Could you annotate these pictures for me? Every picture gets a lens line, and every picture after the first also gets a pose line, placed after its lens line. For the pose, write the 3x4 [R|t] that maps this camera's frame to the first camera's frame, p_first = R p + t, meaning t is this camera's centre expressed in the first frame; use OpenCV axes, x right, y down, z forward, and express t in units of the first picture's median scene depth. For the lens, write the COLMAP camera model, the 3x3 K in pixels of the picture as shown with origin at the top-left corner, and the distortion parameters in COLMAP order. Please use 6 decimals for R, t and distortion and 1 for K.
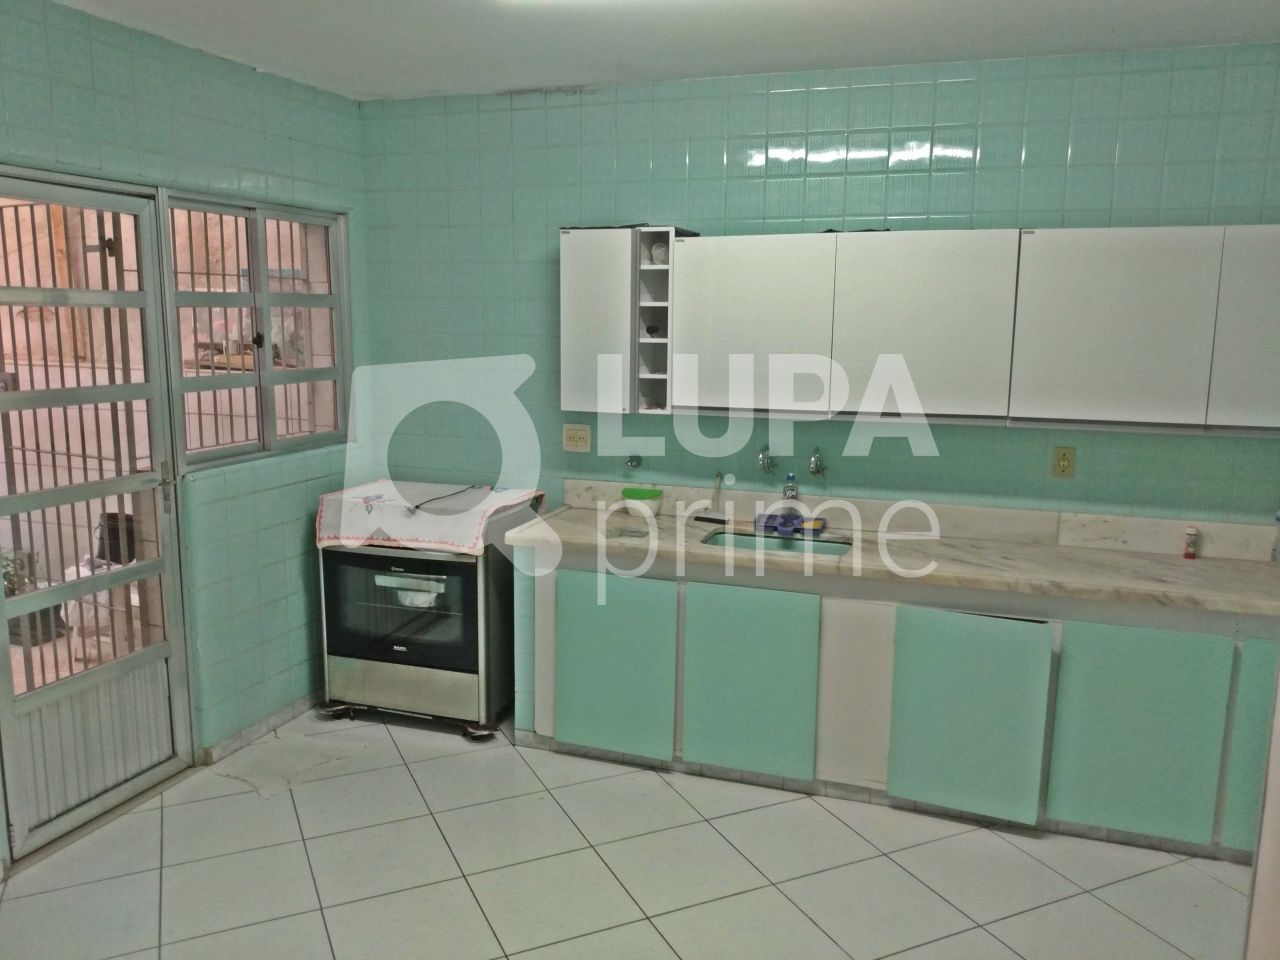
lens RADIAL K [[991.7, 0, 640.0], [0, 991.7, 480.0], [0, 0, 1]] dist [0.118050, -0.258727]
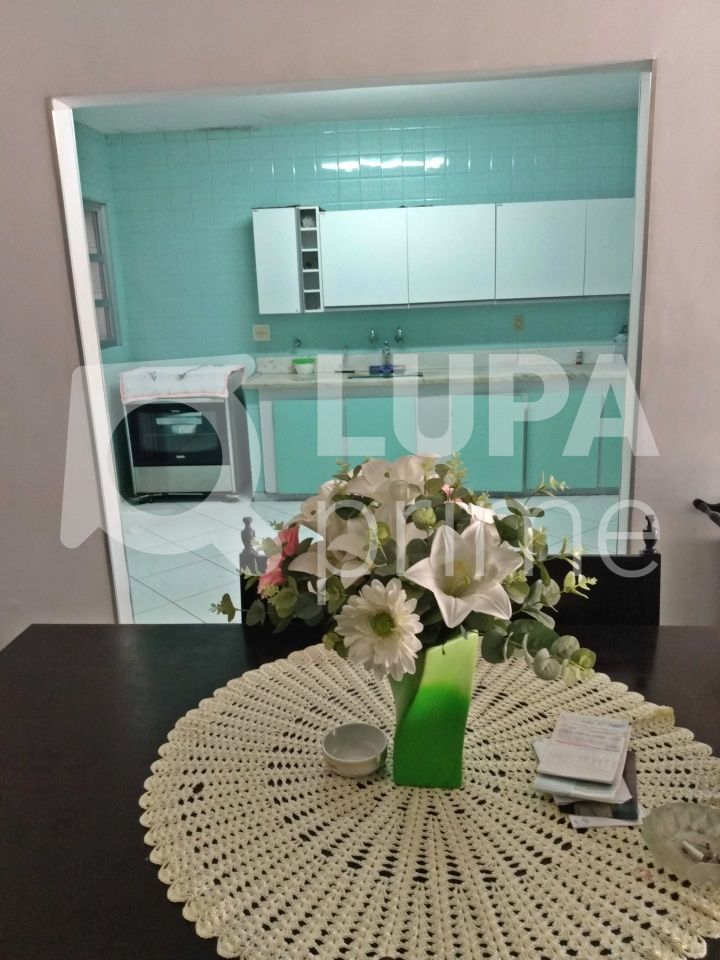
lens RADIAL K [[743.8, 0, 360.0], [0, 743.8, 480.0], [0, 0, 1]] dist [0.118050, -0.258727]
pose [[0.962763, -0.109033, 0.247384, -0.273620], [0.088325, 0.991708, 0.093349, 0.117077], [-0.255510, -0.068023, 0.964410, -0.369069]]
